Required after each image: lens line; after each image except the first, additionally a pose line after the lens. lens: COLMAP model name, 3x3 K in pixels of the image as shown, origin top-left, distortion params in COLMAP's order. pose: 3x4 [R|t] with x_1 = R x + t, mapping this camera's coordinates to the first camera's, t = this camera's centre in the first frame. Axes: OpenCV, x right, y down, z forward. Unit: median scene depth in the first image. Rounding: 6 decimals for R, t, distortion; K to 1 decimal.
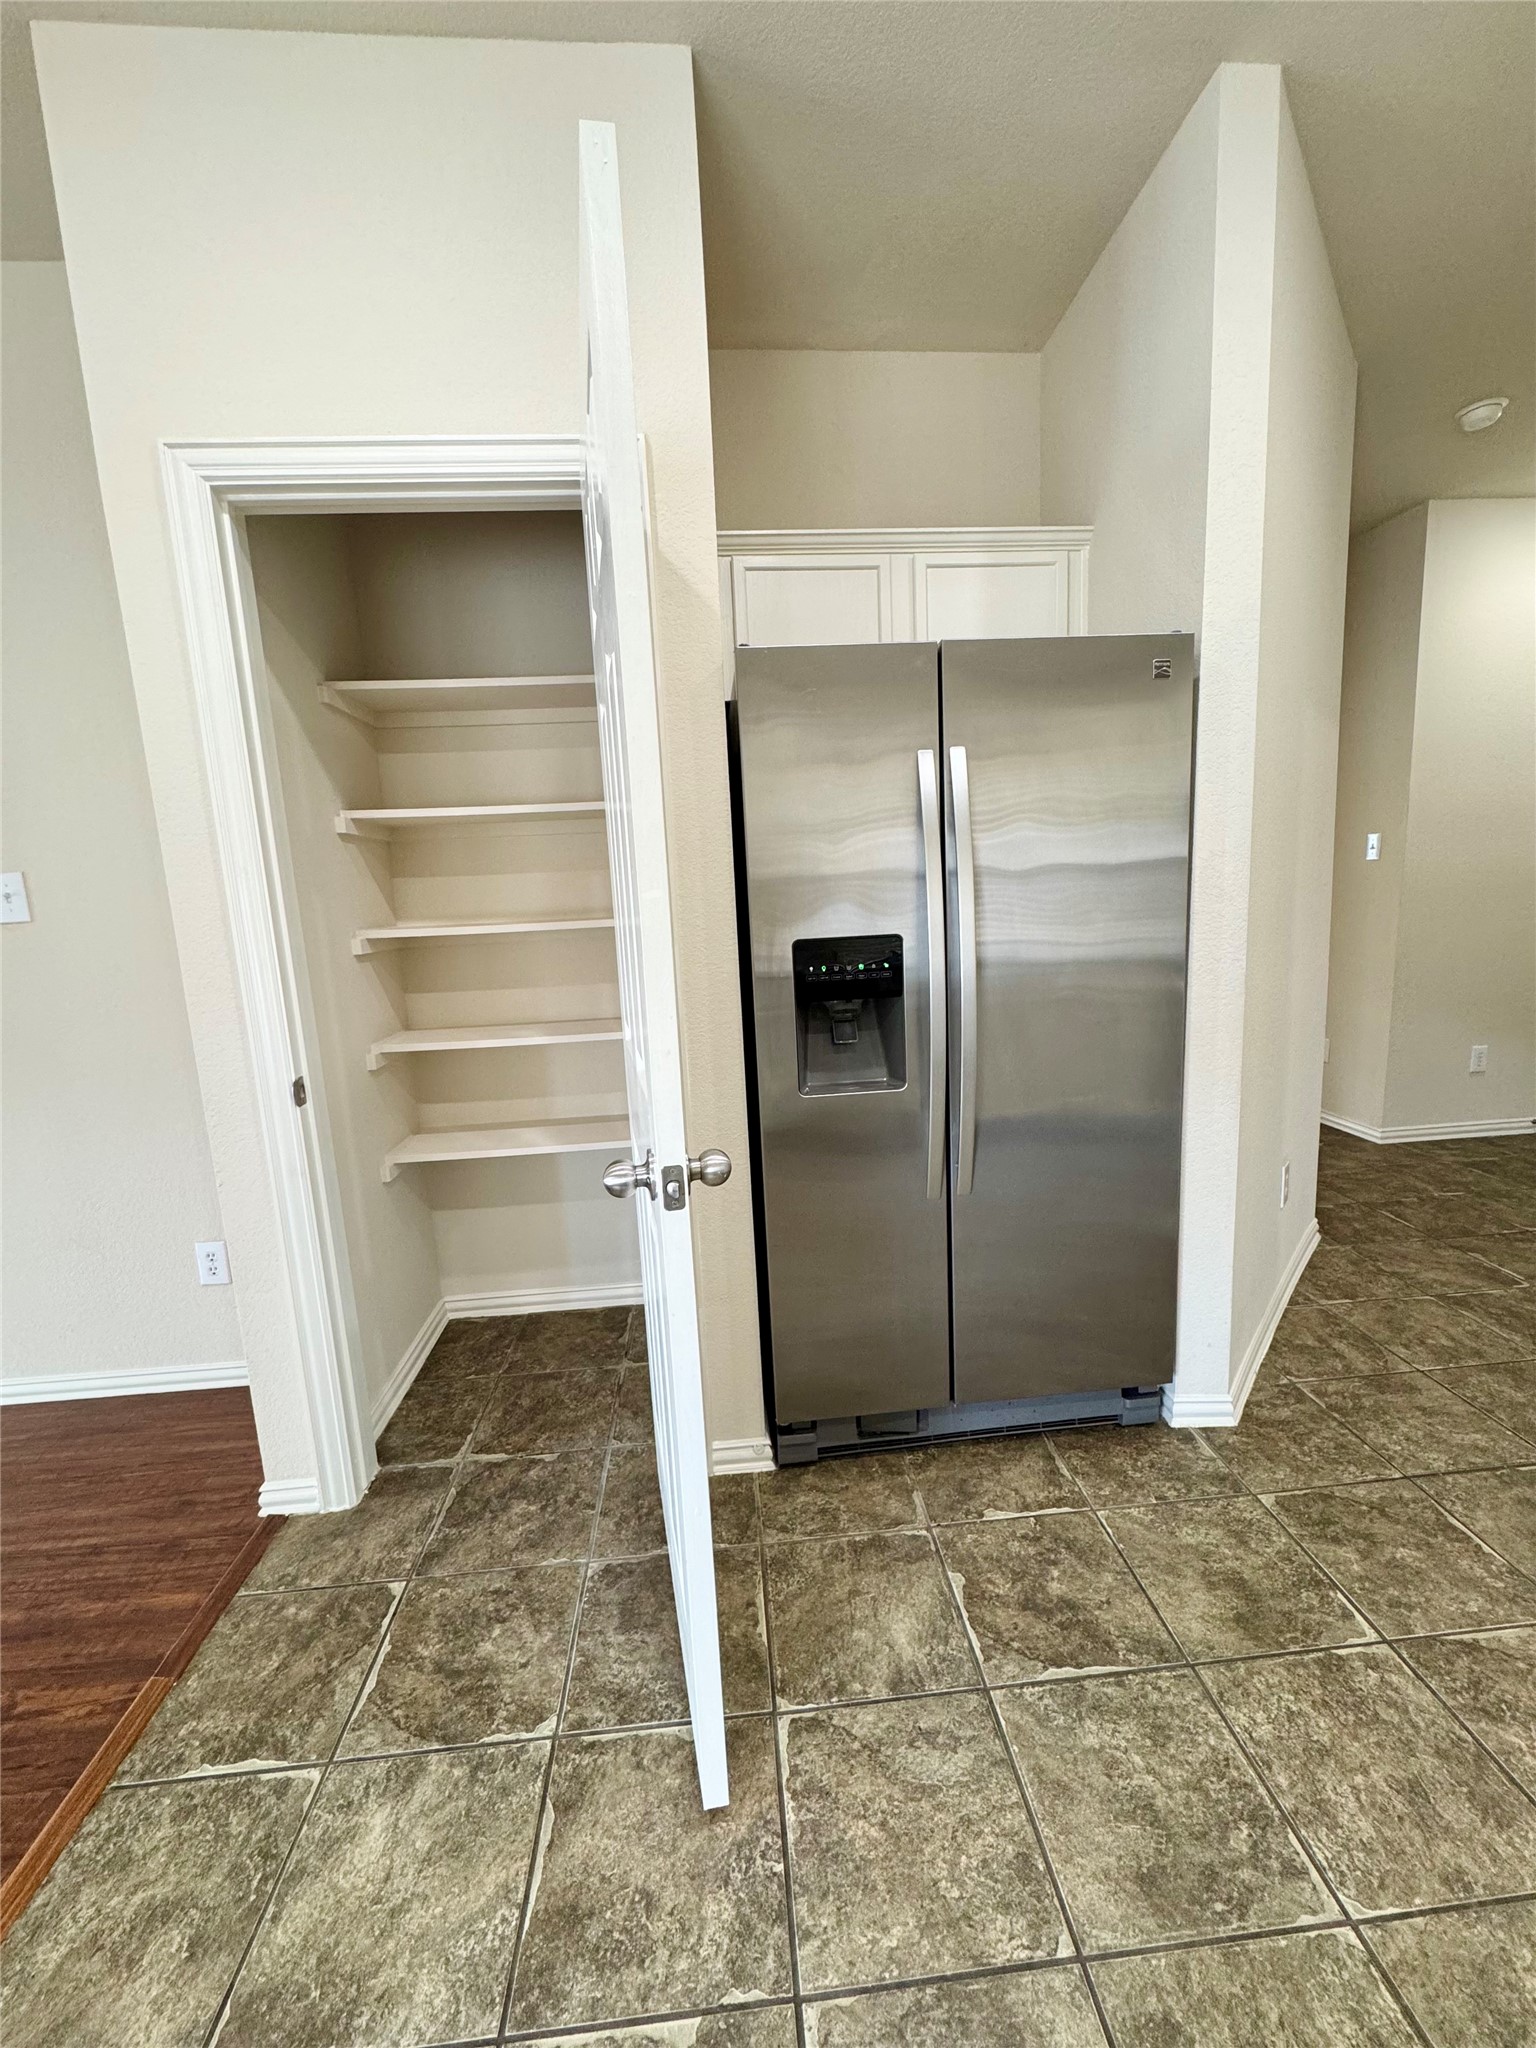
lens RADIAL K [[817.5, 0, 769.6], [0, 817.5, 1027.1], [0, 0, 1]] dist [-0.002237, -0.000016]
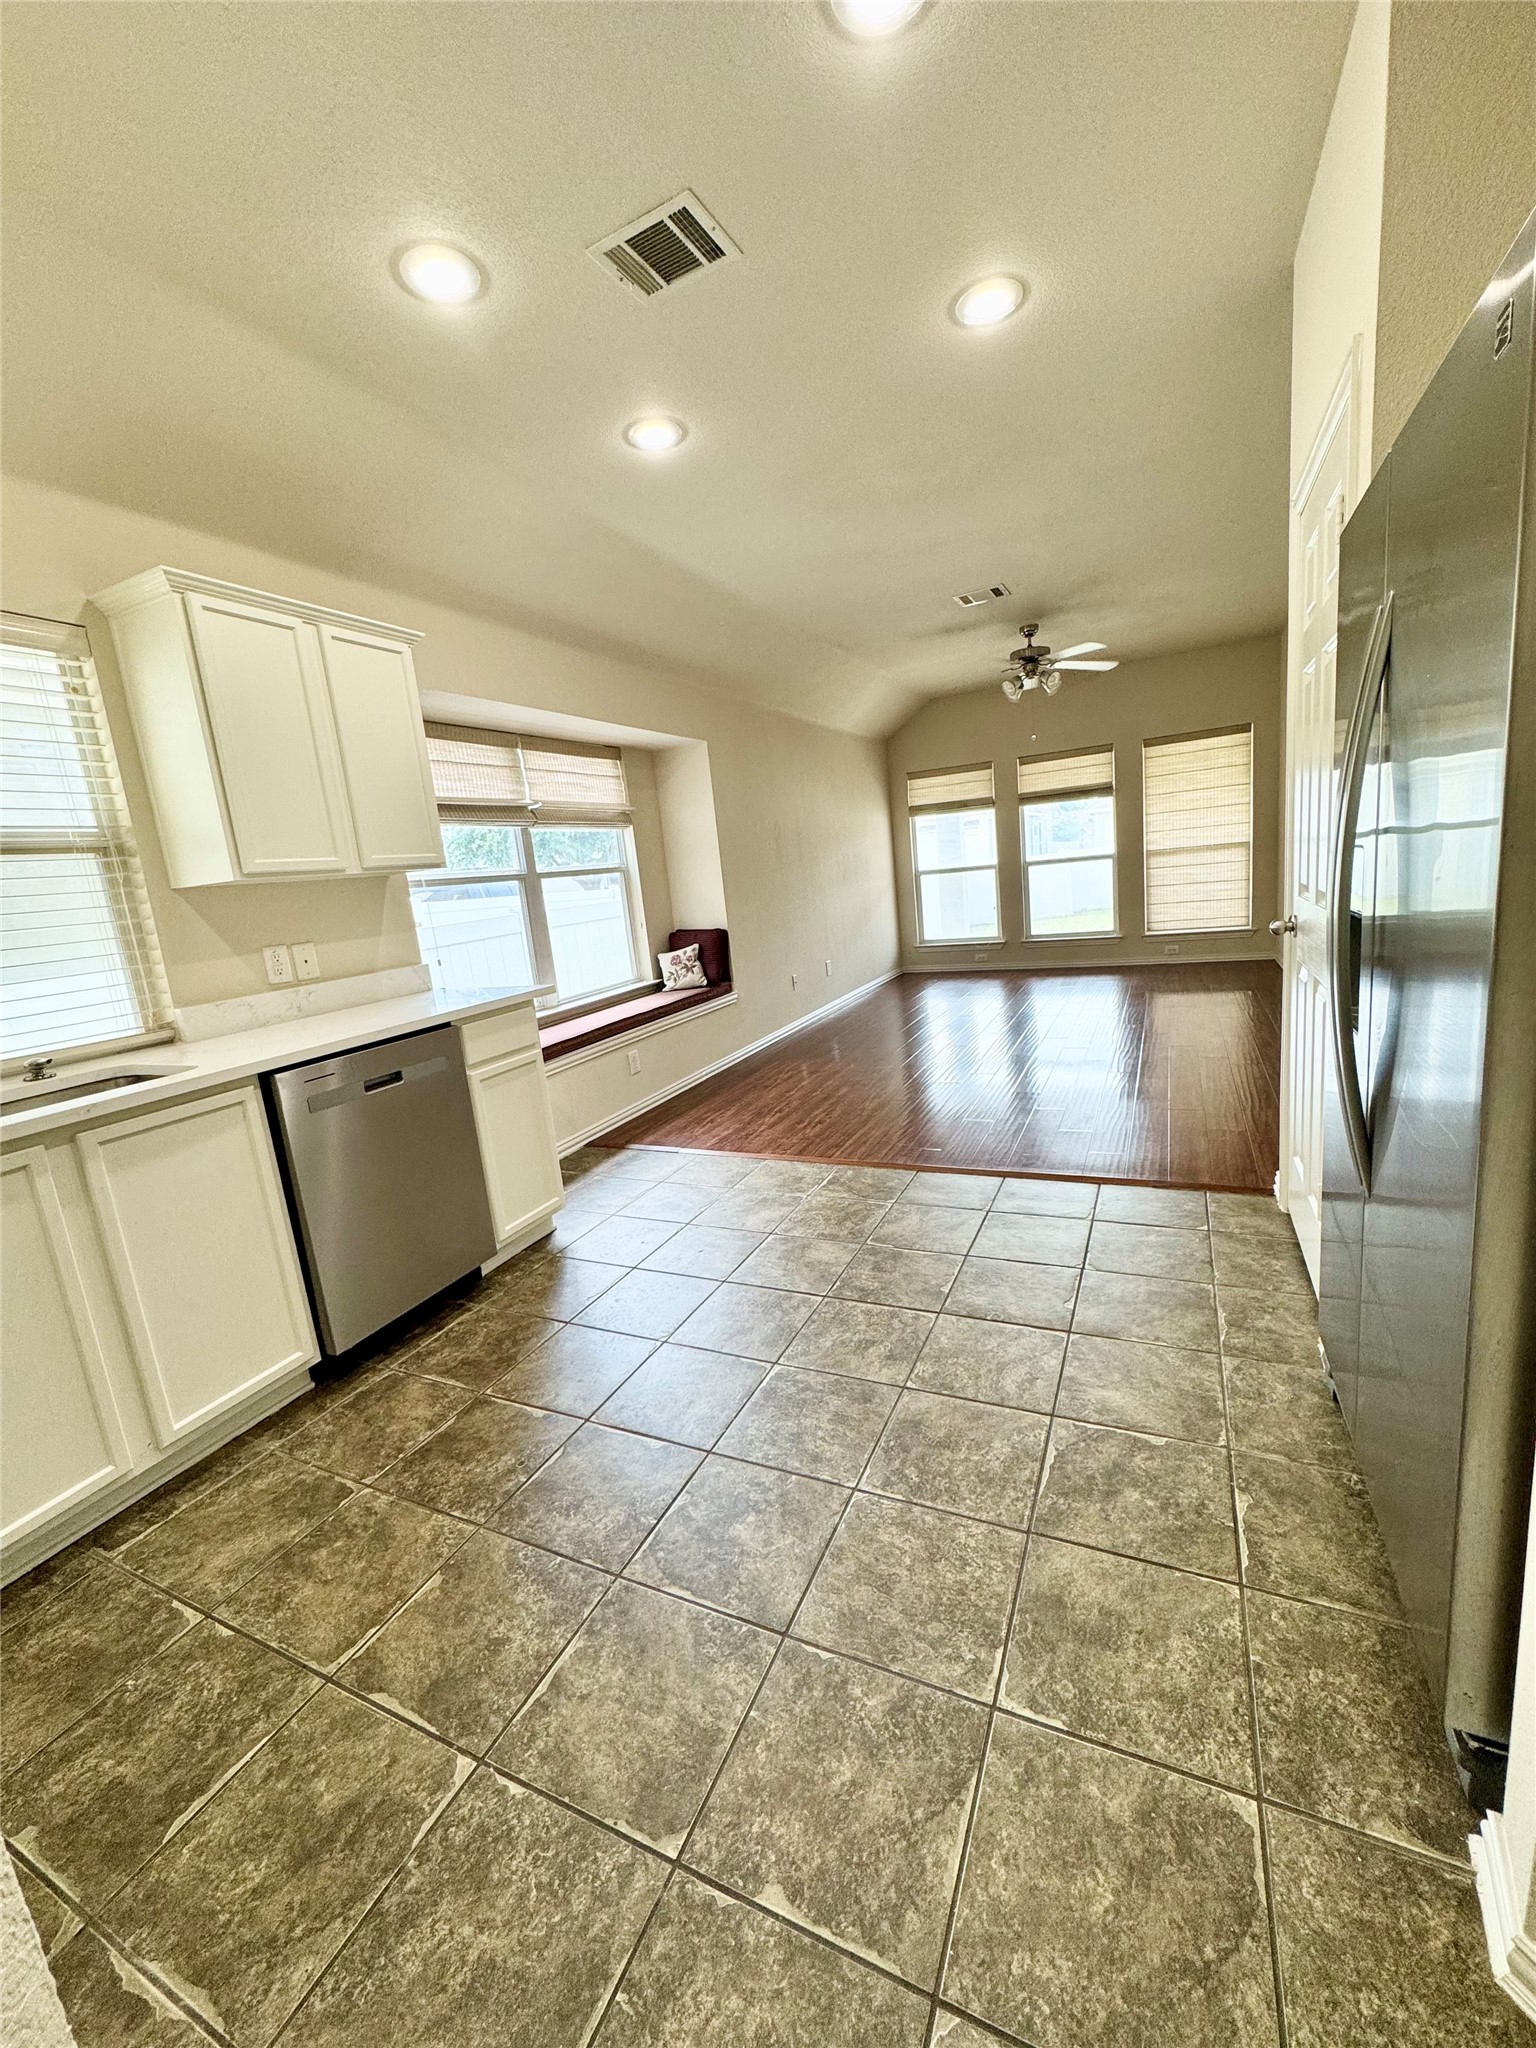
lens RADIAL K [[820.5, 0, 768.0], [0, 820.5, 1024.0], [0, 0, 1]] dist [-0.000217, 0.000114]
pose [[-0.495014, 0.255955, -0.830330, 1.361129], [-0.015565, 0.952862, 0.303005, -0.210738], [0.868746, 0.162916, -0.467695, 1.031583]]
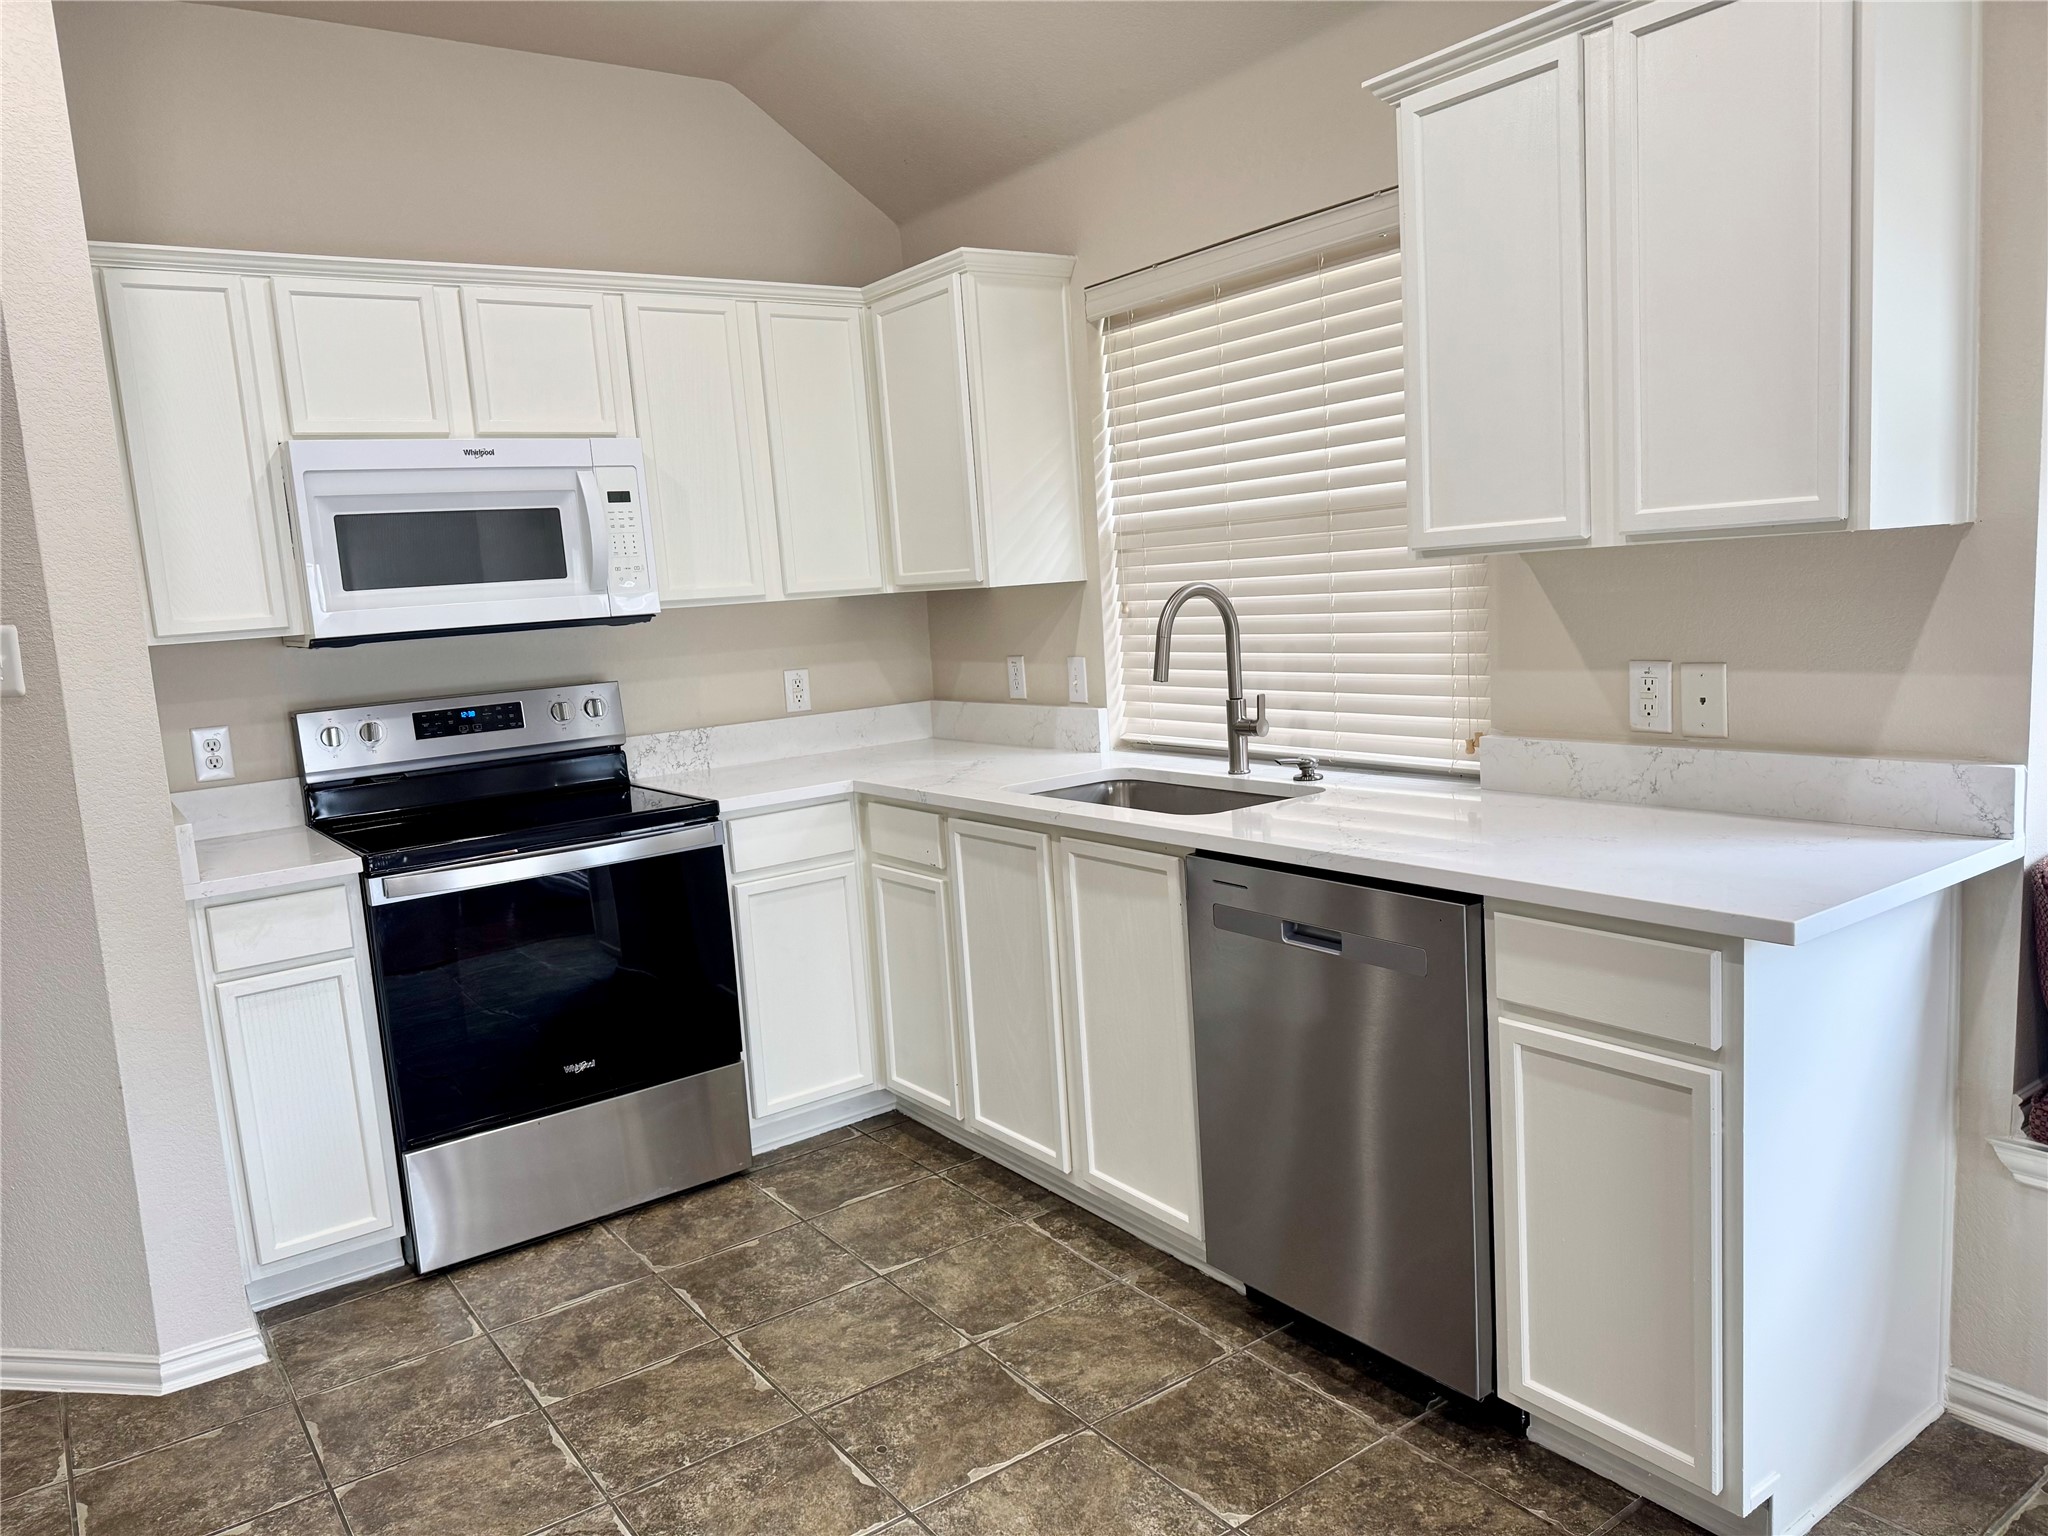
lens RADIAL K [[1441.2, 0, 1027.7], [0, 1441.2, 772.2], [0, 0, 1]] dist [0.082478, -0.121290]
pose [[-0.513755, -0.032131, 0.857335, -0.817517], [0.228193, 0.958185, 0.172654, -0.140746], [-0.827033, 0.284339, -0.484940, 0.652991]]
